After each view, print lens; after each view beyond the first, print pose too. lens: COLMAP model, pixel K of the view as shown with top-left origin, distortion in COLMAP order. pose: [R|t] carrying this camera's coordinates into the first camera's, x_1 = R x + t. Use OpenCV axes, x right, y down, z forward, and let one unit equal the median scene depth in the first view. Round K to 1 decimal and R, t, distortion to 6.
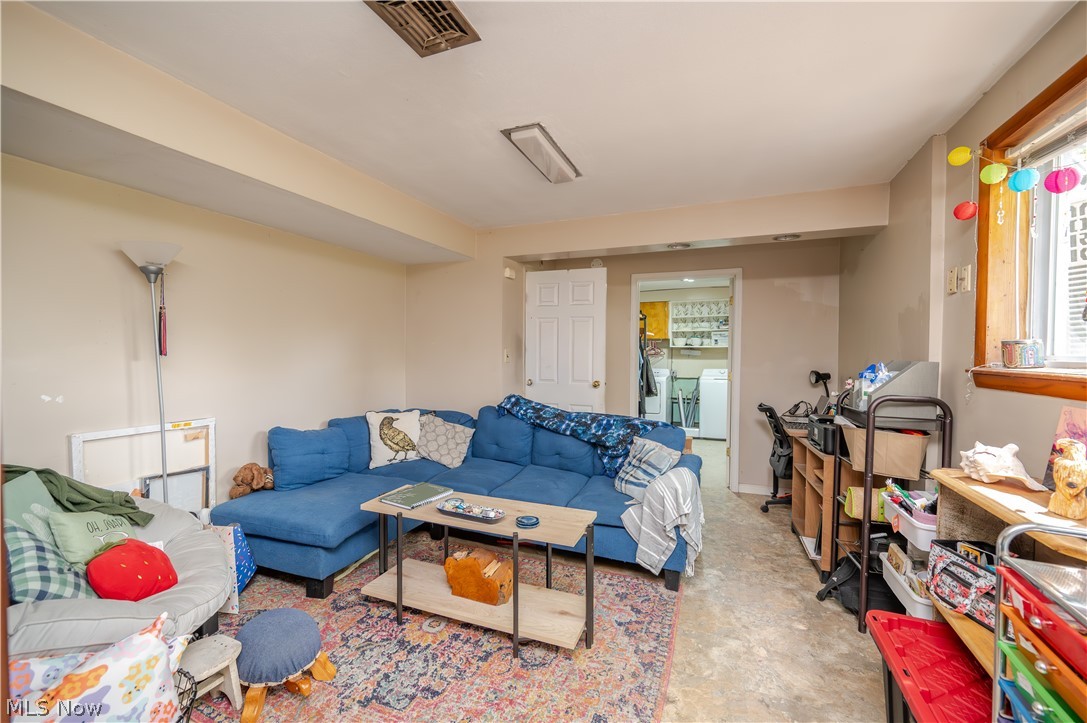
lens RADIAL K [[436.0, 0, 549.4], [0, 436.0, 364.1], [0, 0, 1]] dist [-0.000216, -0.000152]
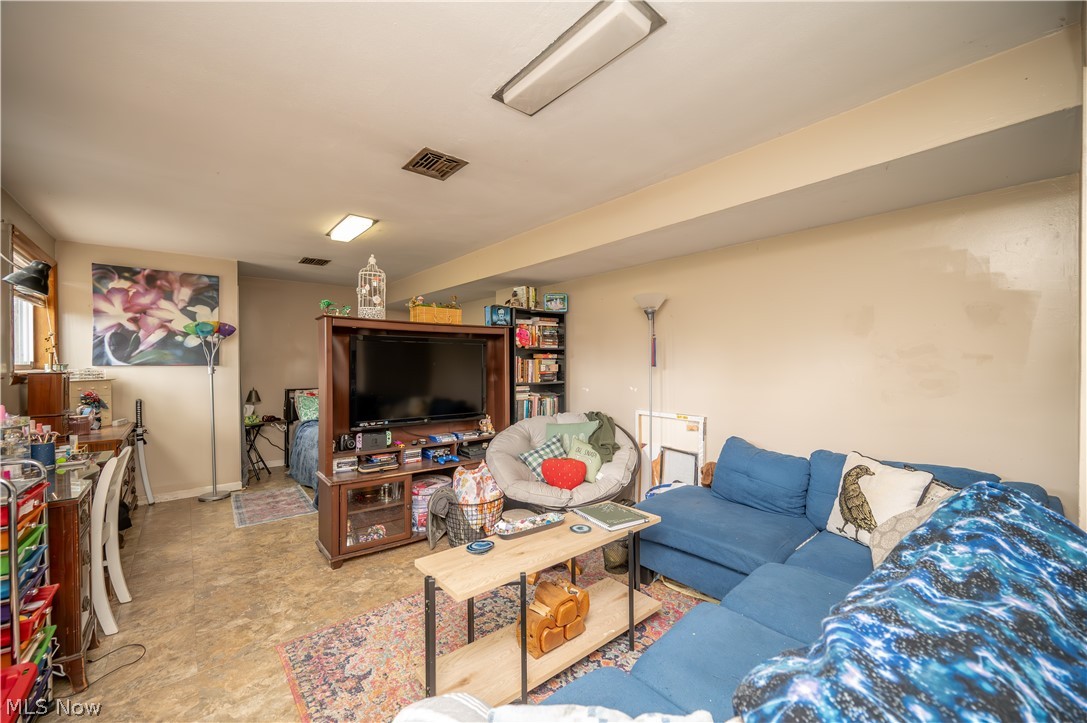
lens RADIAL K [[436.0, 0, 549.4], [0, 436.0, 364.1], [0, 0, 1]] dist [-0.000216, -0.000152]
pose [[-0.464051, 0.001432, -0.885807, 0.411974], [-0.020488, 0.999714, 0.012349, -0.025709], [0.885572, 0.023878, -0.463889, 0.907919]]
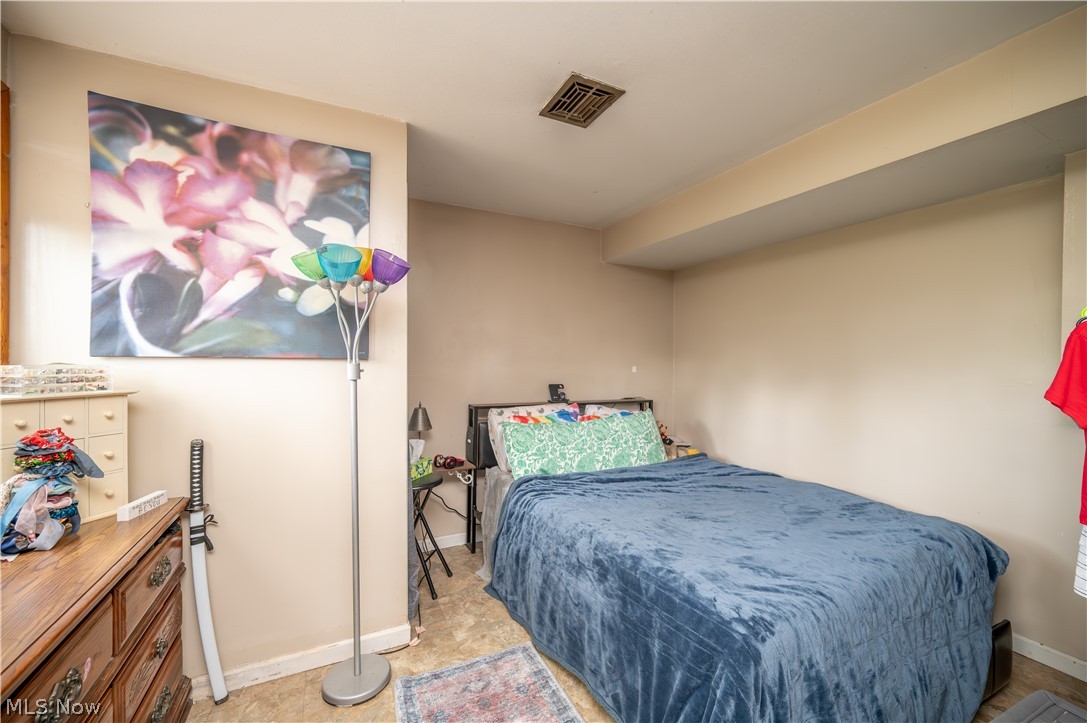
lens RADIAL K [[436.0, 0, 549.4], [0, 436.0, 364.1], [0, 0, 1]] dist [-0.000216, -0.000152]
pose [[-0.658457, -0.005900, -0.752595, 0.171008], [-0.025696, 0.999563, 0.014646, -0.007761], [0.752179, 0.028982, -0.658321, 0.380505]]
